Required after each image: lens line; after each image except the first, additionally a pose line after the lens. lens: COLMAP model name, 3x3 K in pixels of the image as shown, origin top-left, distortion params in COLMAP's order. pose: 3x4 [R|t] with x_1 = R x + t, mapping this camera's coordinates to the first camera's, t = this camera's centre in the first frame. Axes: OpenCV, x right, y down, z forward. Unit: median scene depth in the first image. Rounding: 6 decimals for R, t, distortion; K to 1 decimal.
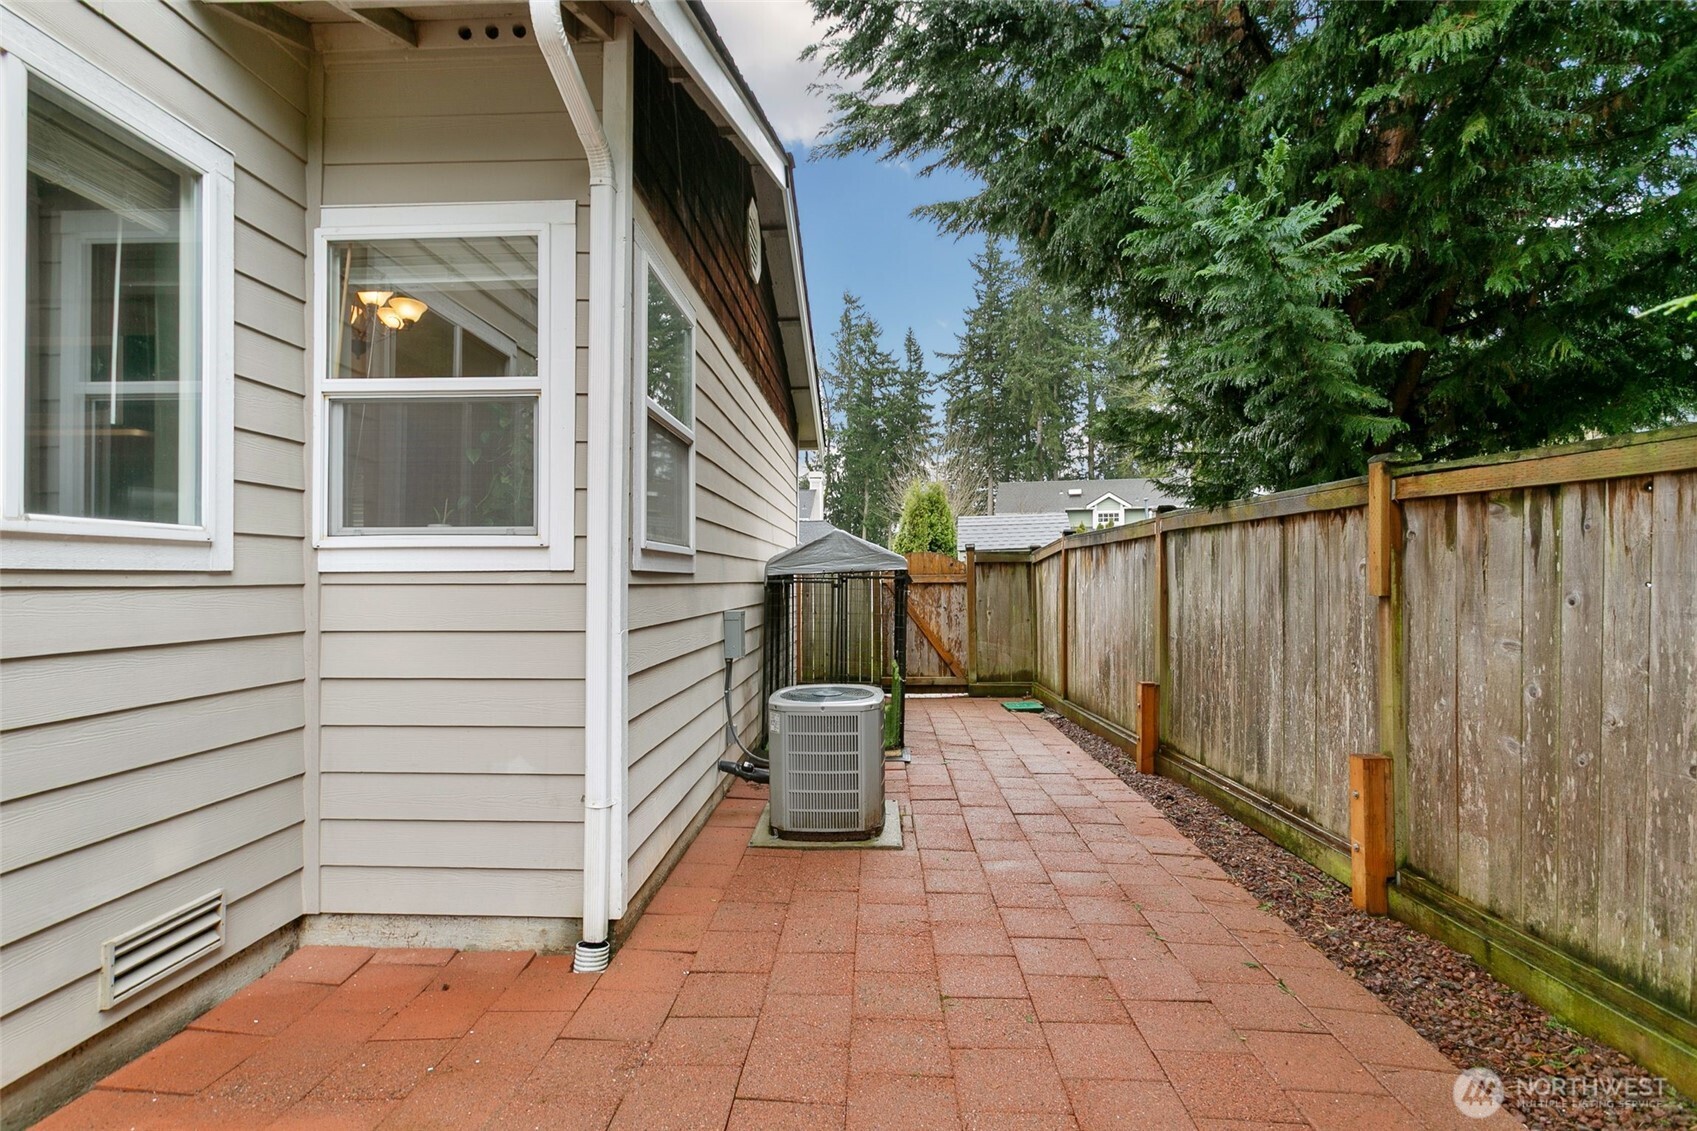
lens RADIAL K [[826.0, 0, 843.4], [0, 826.0, 569.3], [0, 0, 1]] dist [0.000989, 0.000333]
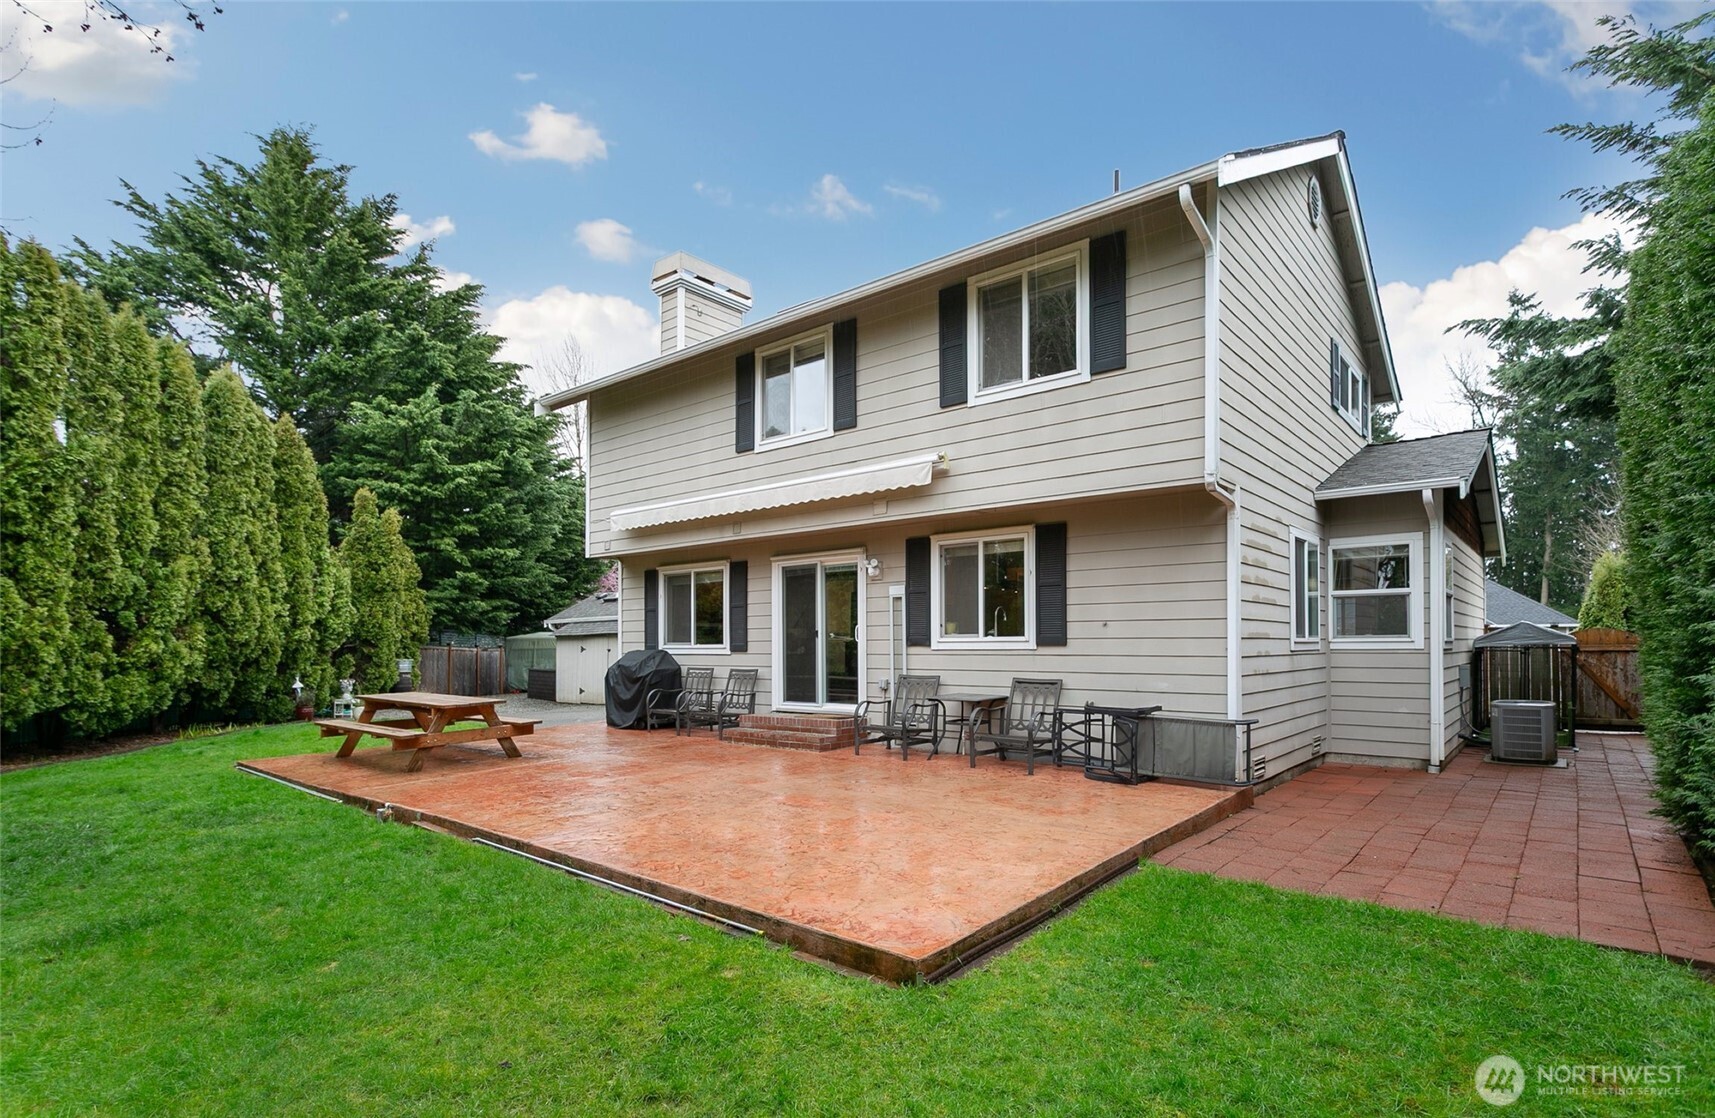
lens RADIAL K [[858.8, 0, 847.3], [0, 858.8, 630.1], [0, 0, 1]] dist [0.004639, 0.000901]
pose [[0.792463, -0.011264, -0.609816, -0.045977], [0.010403, 0.999934, -0.004951, -0.053274], [0.609832, -0.002420, 0.792527, -2.039155]]
